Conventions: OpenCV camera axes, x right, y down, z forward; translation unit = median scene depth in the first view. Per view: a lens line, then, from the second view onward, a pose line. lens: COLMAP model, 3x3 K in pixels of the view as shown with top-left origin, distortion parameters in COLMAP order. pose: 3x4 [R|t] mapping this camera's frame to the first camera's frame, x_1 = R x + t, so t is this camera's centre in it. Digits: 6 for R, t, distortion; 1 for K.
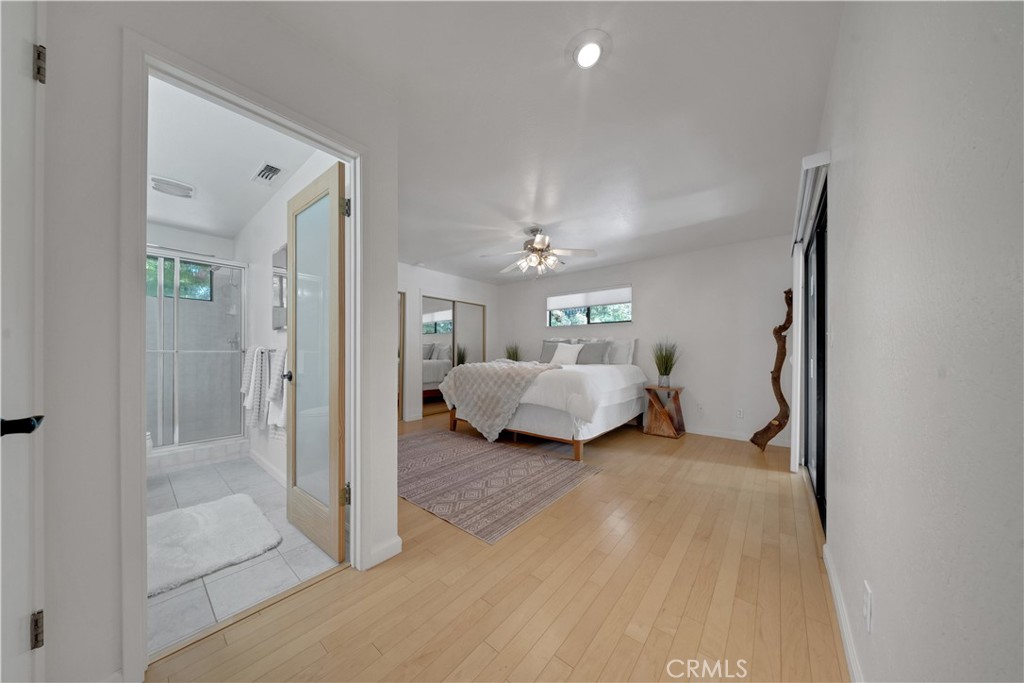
lens RADIAL K [[317.0, 0, 509.4], [0, 317.0, 350.0], [0, 0, 1]] dist [-0.007373, -0.000280]
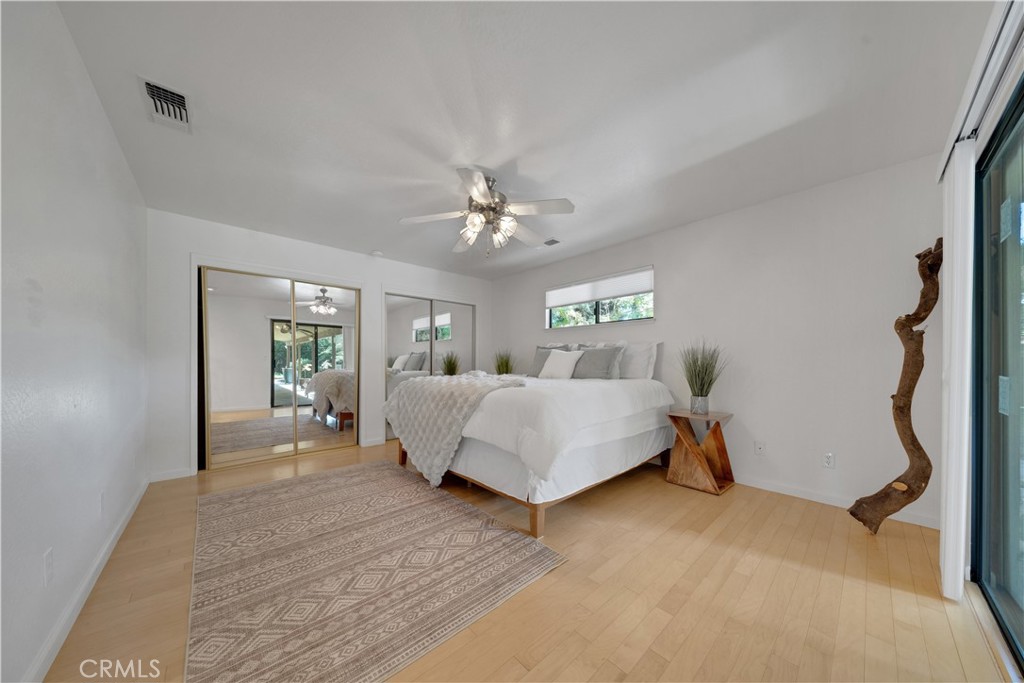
lens RADIAL K [[317.0, 0, 510.8], [0, 317.0, 360.0], [0, 0, 1]] dist [-0.007373, -0.000280]
pose [[0.988970, -0.002144, -0.148099, 0.236604], [0.002500, 0.999994, 0.002221, 0.001335], [0.148093, -0.002567, 0.988970, 0.342160]]
